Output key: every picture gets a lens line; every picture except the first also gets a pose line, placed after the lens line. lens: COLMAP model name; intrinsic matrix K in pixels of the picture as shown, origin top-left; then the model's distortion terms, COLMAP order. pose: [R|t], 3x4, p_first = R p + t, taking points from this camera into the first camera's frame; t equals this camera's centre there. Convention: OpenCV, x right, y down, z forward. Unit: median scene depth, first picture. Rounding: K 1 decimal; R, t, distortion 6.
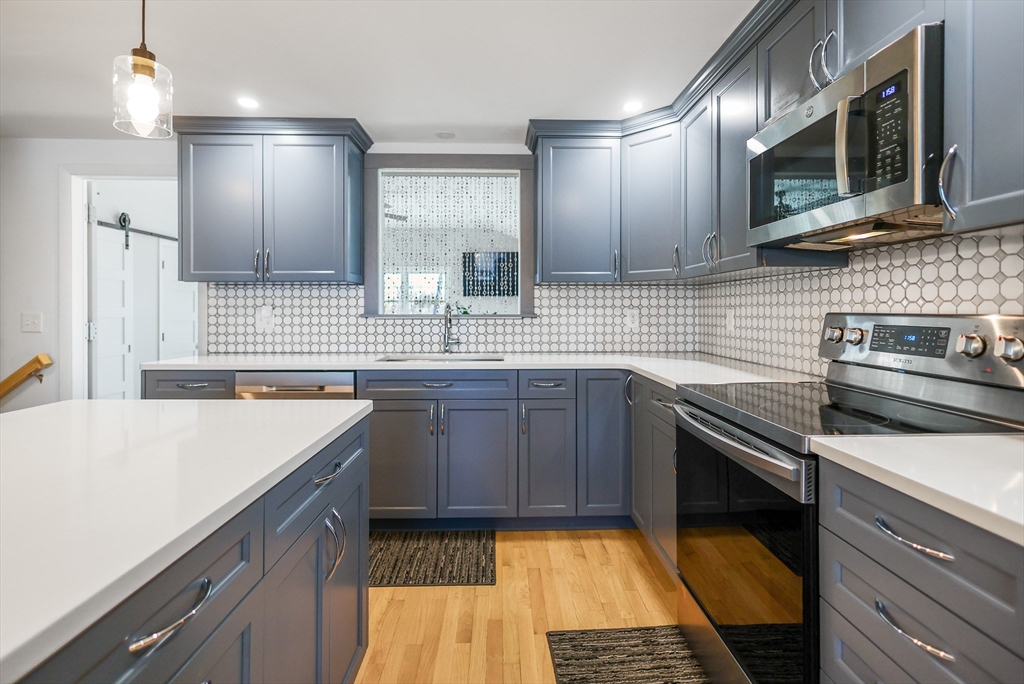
lens RADIAL K [[496.2, 0, 514.0], [0, 496.2, 313.4], [0, 0, 1]] dist [-0.005062, -0.001752]
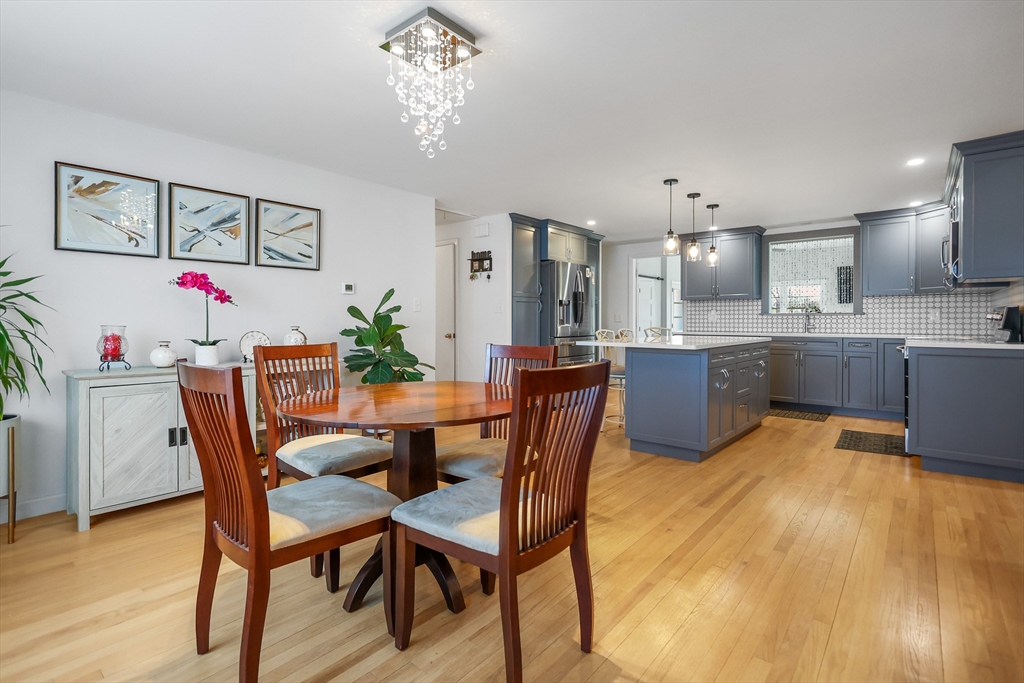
lens RADIAL K [[496.2, 0, 500.6], [0, 496.2, 326.8], [0, 0, 1]] dist [-0.005062, -0.001752]
pose [[0.744481, 0.007715, -0.667599, 0.271777], [0.002816, 0.999888, 0.014695, 0.023927], [0.667638, -0.012820, 0.744376, -1.279474]]
